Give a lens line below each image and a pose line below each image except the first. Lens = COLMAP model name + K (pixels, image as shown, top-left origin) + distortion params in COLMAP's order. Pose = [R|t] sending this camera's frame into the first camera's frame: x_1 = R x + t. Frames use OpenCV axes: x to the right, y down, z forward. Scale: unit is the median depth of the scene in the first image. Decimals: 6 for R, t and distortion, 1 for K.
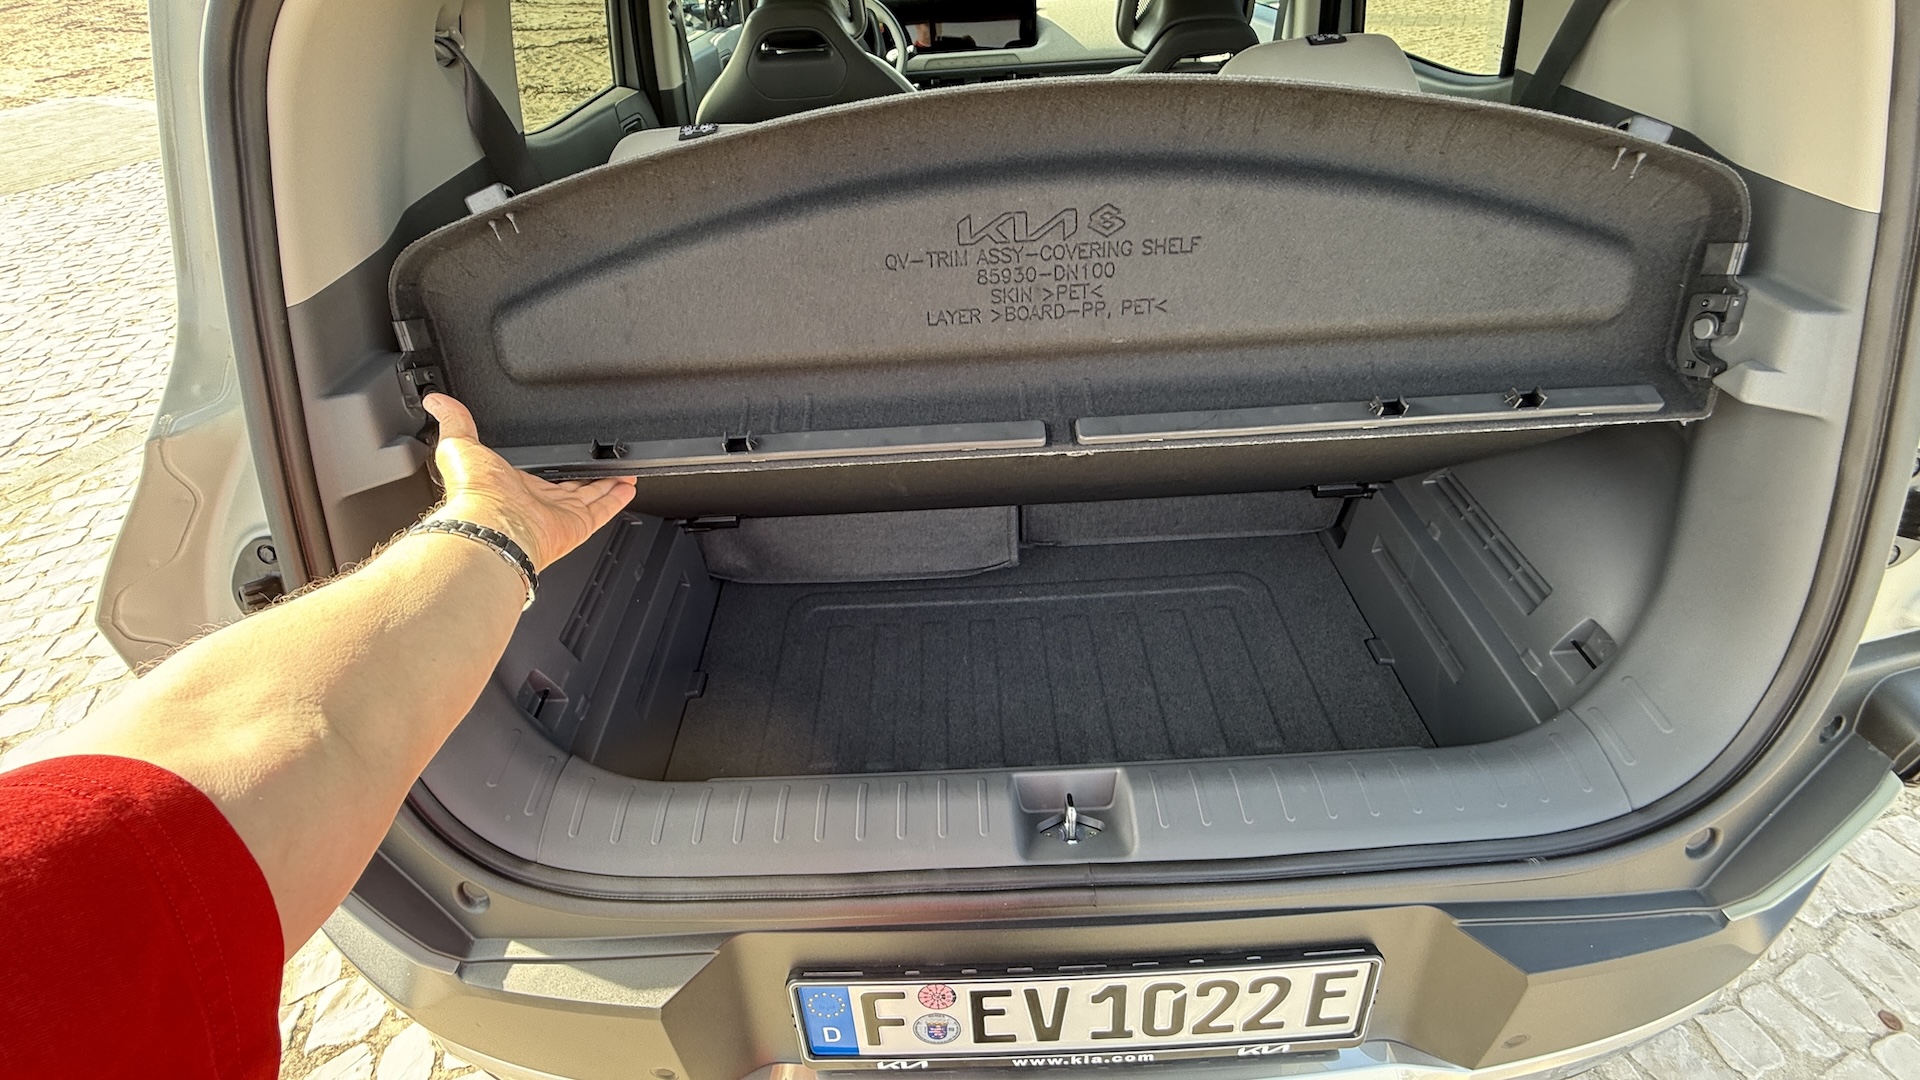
lens RADIAL K [[767.4, 0, 954.7], [0, 767.4, 534.0], [0, 0, 1]] dist [0.001849, -0.000283]
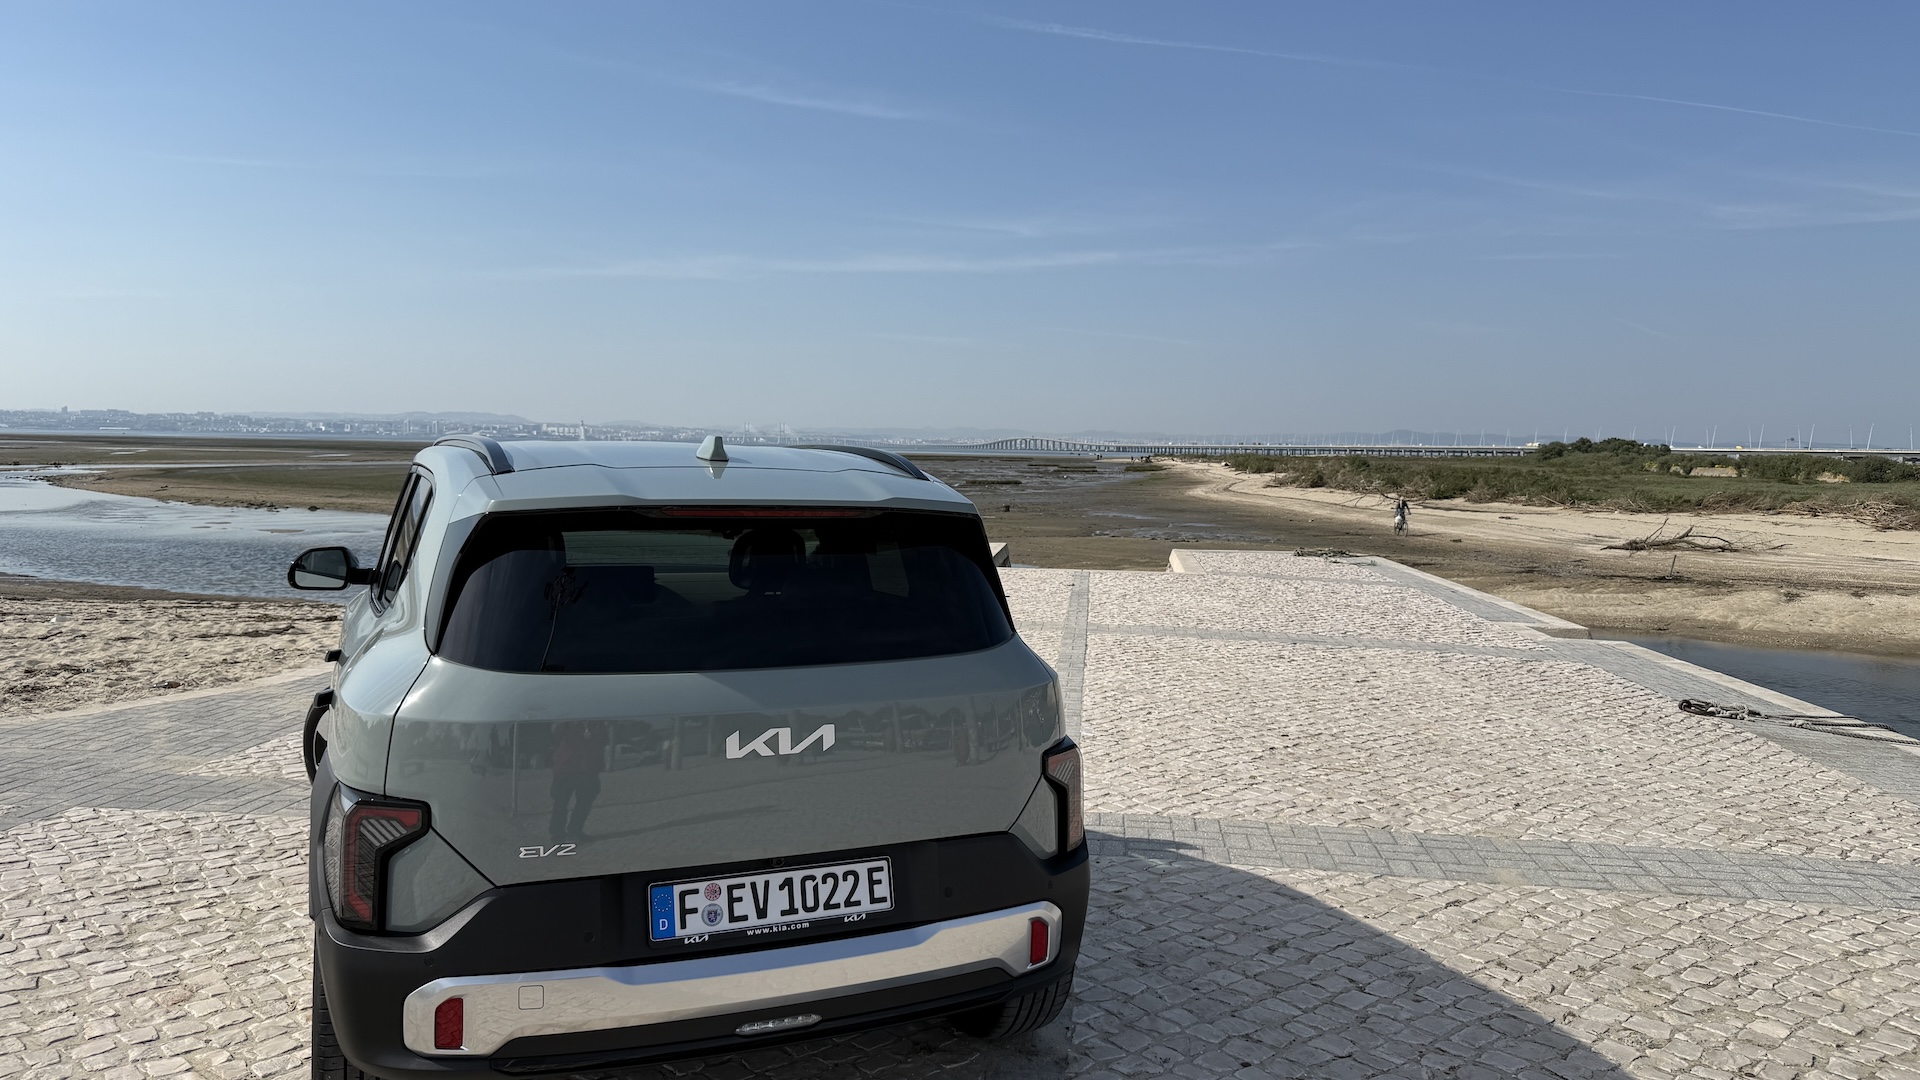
lens RADIAL K [[1355.3, 0, 949.1], [0, 1355.3, 533.8], [0, 0, 1]] dist [0.071364, -0.109500]
pose [[0.927121, 0.047760, 0.371706, -0.921594], [0.193802, 0.787825, -0.584614, 2.251982], [-0.320760, 0.614045, 0.721153, -2.781607]]
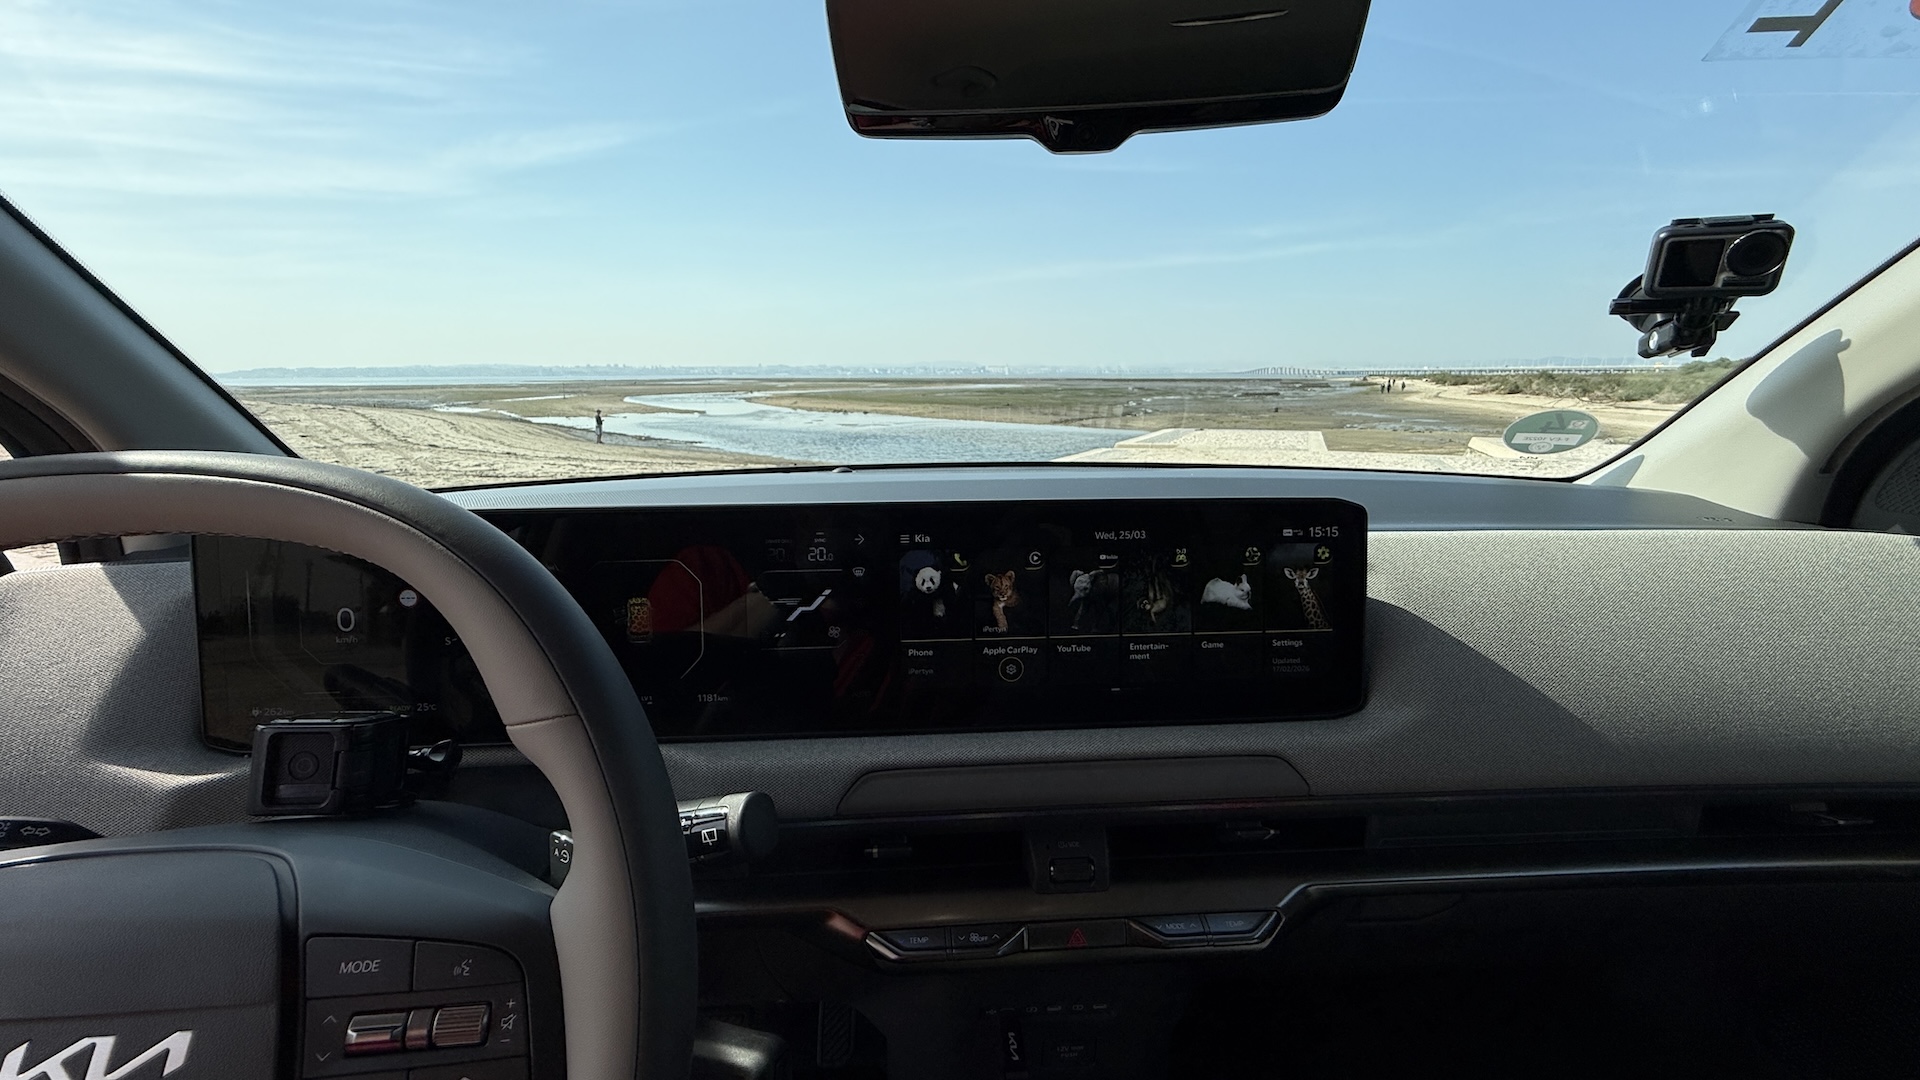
lens RADIAL K [[767.4, 0, 956.8], [0, 767.4, 537.0], [0, 0, 1]] dist [0.001849, -0.000283]
pose [[0.997364, 0.041284, 0.059680, -0.083349], [-0.006032, 0.866726, -0.498747, -1.838713], [-0.072316, 0.497072, 0.864690, 2.588243]]
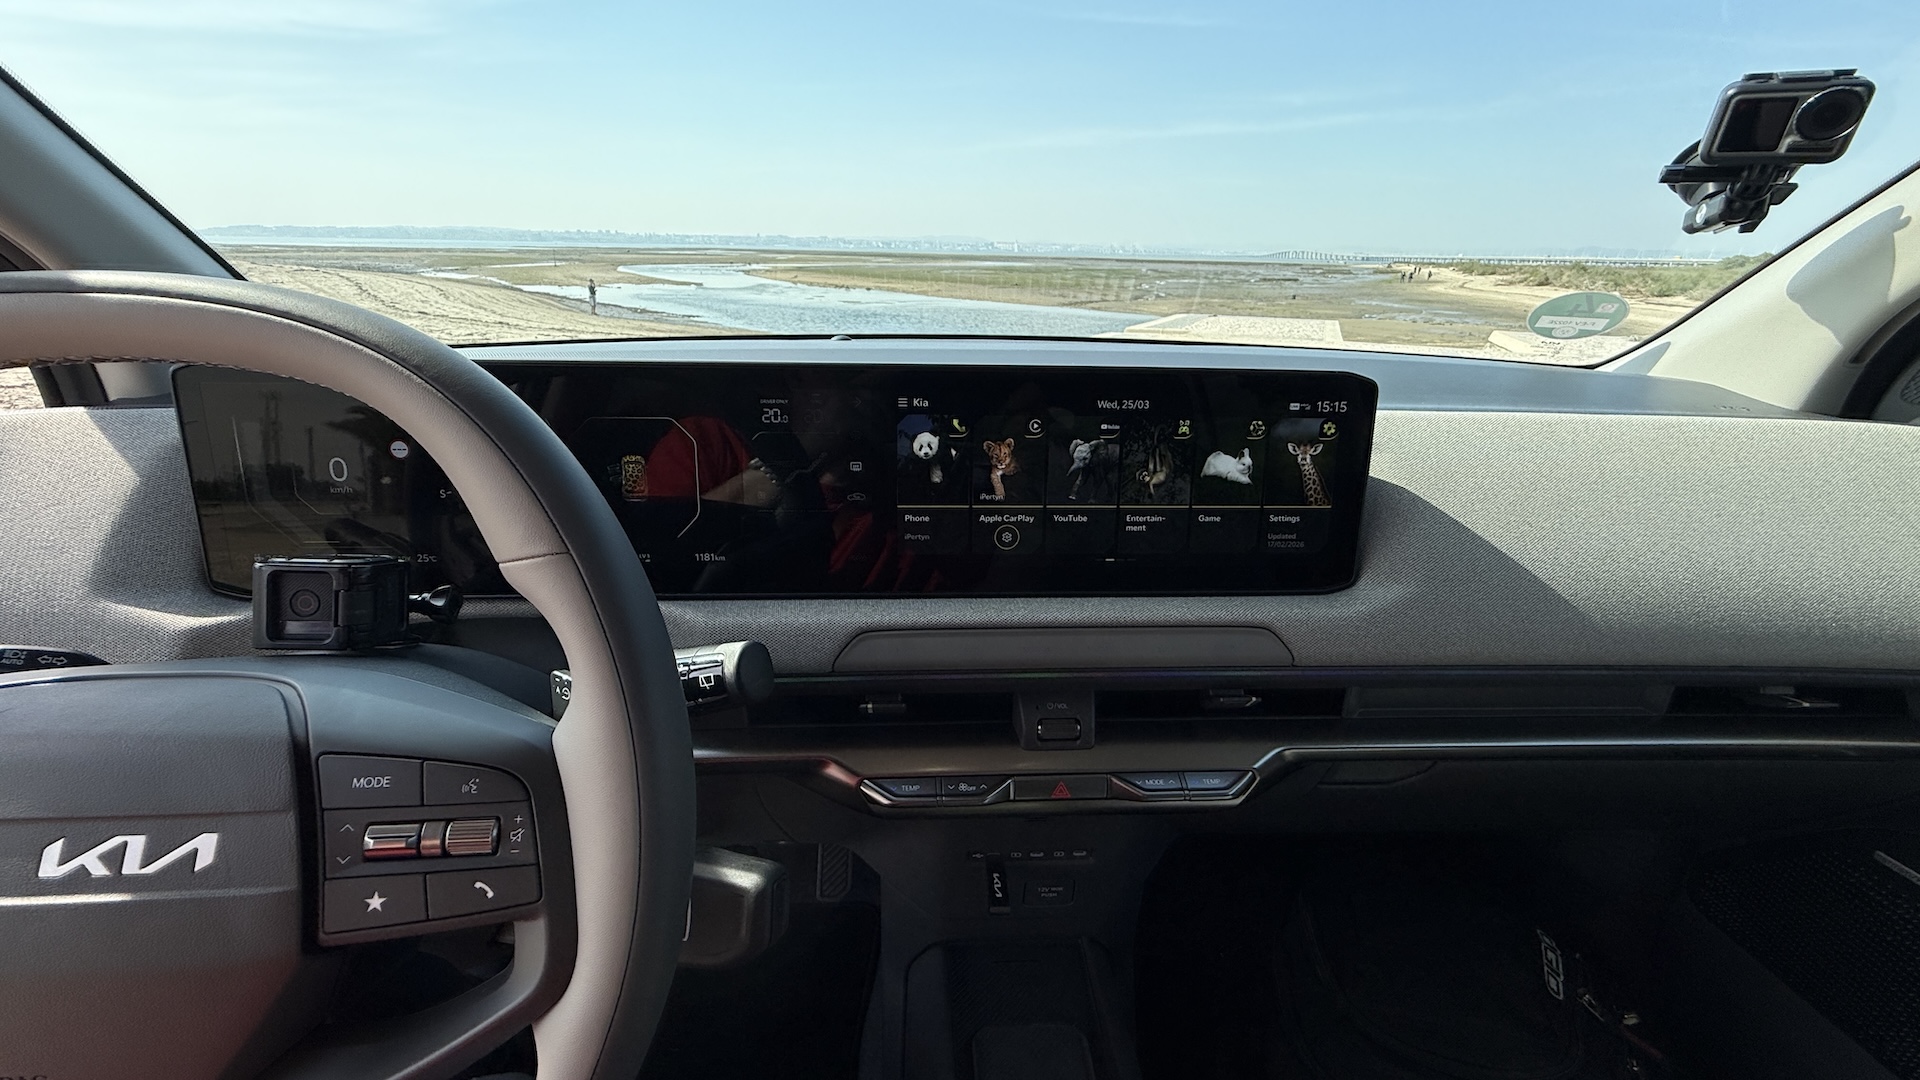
lens RADIAL K [[767.4, 0, 956.5], [0, 767.4, 535.9], [0, 0, 1]] dist [0.001849, -0.000283]
pose [[0.996230, 0.057386, 0.065053, -0.078906], [-0.029687, 0.930179, -0.365903, -1.826799], [-0.081509, 0.362592, 0.928377, 2.601325]]
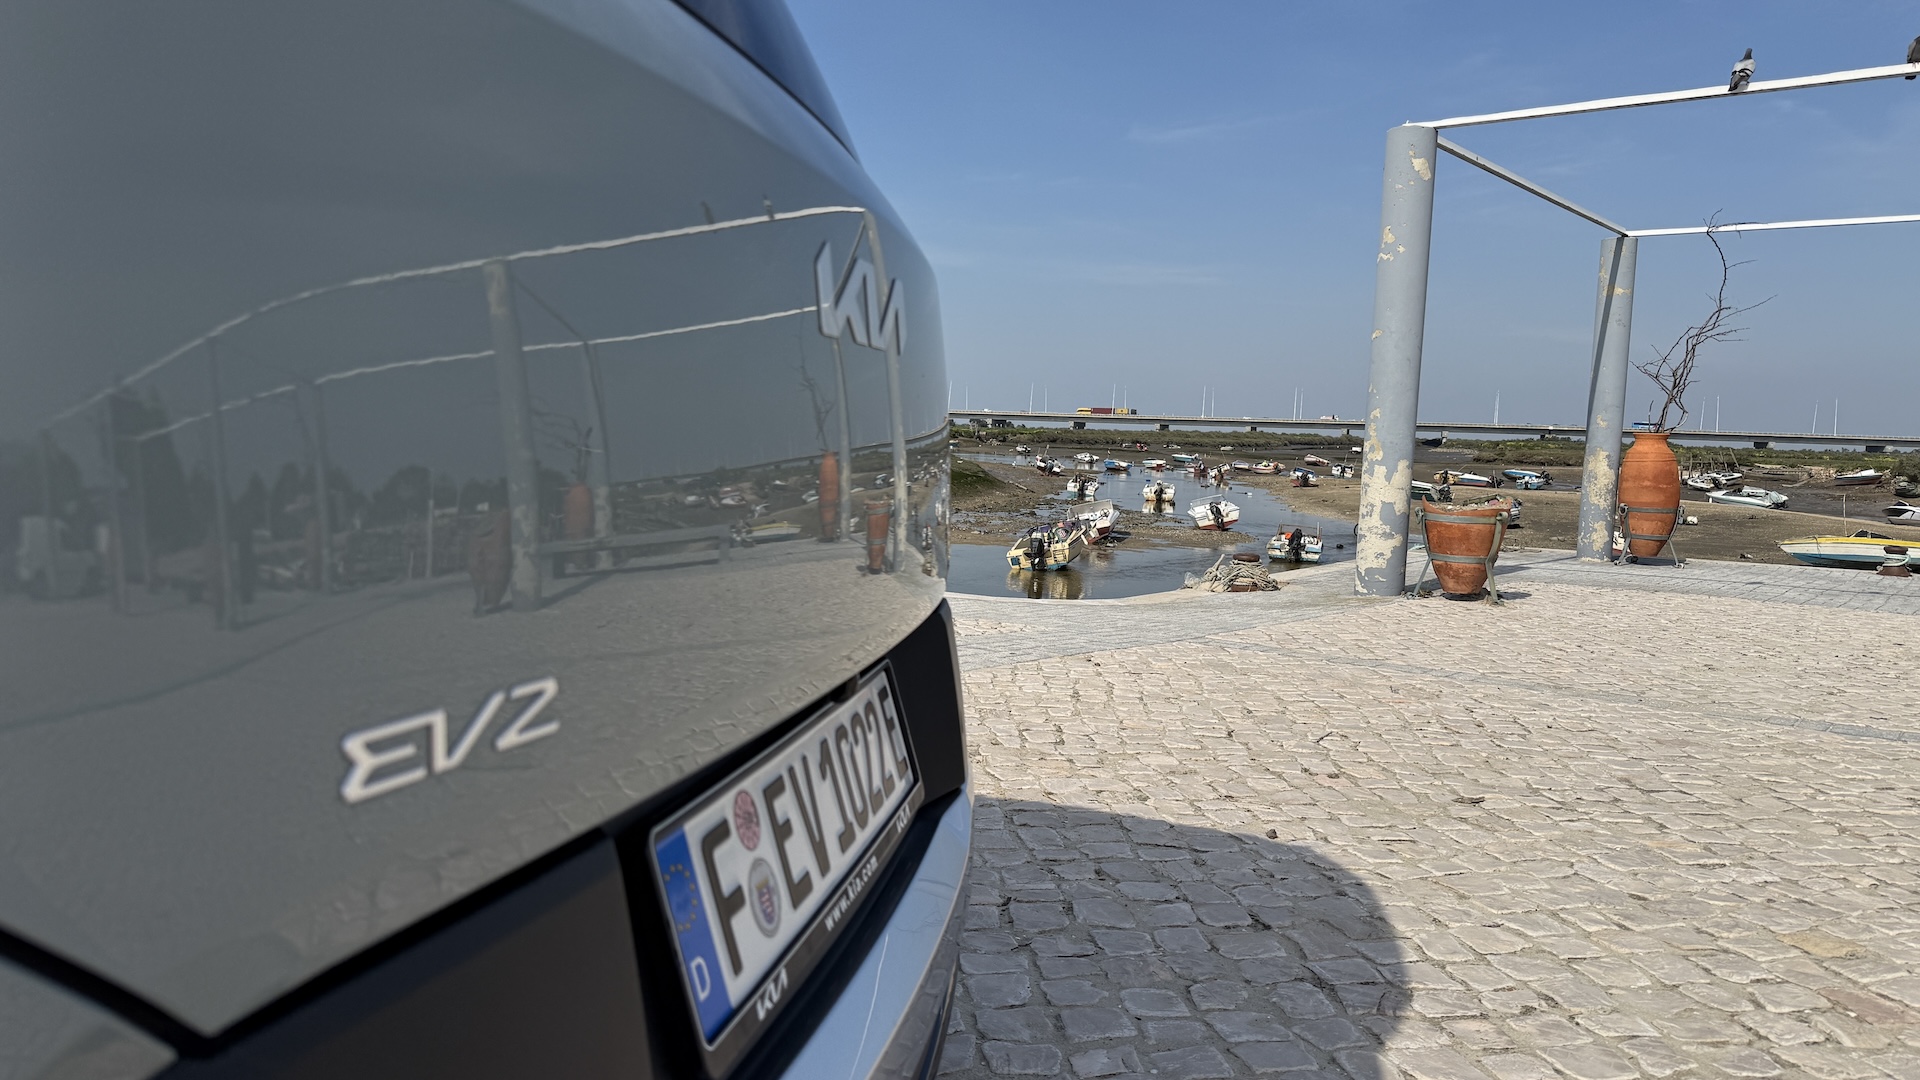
lens RADIAL K [[1355.3, 0, 957.9], [0, 1355.3, 547.7], [0, 0, 1]] dist [0.071364, -0.109500]
pose [[0.191213, -0.027673, 0.981158, -1.085451], [0.620503, 0.777931, -0.098986, 0.642401], [-0.760535, 0.627740, 0.165922, 0.529960]]
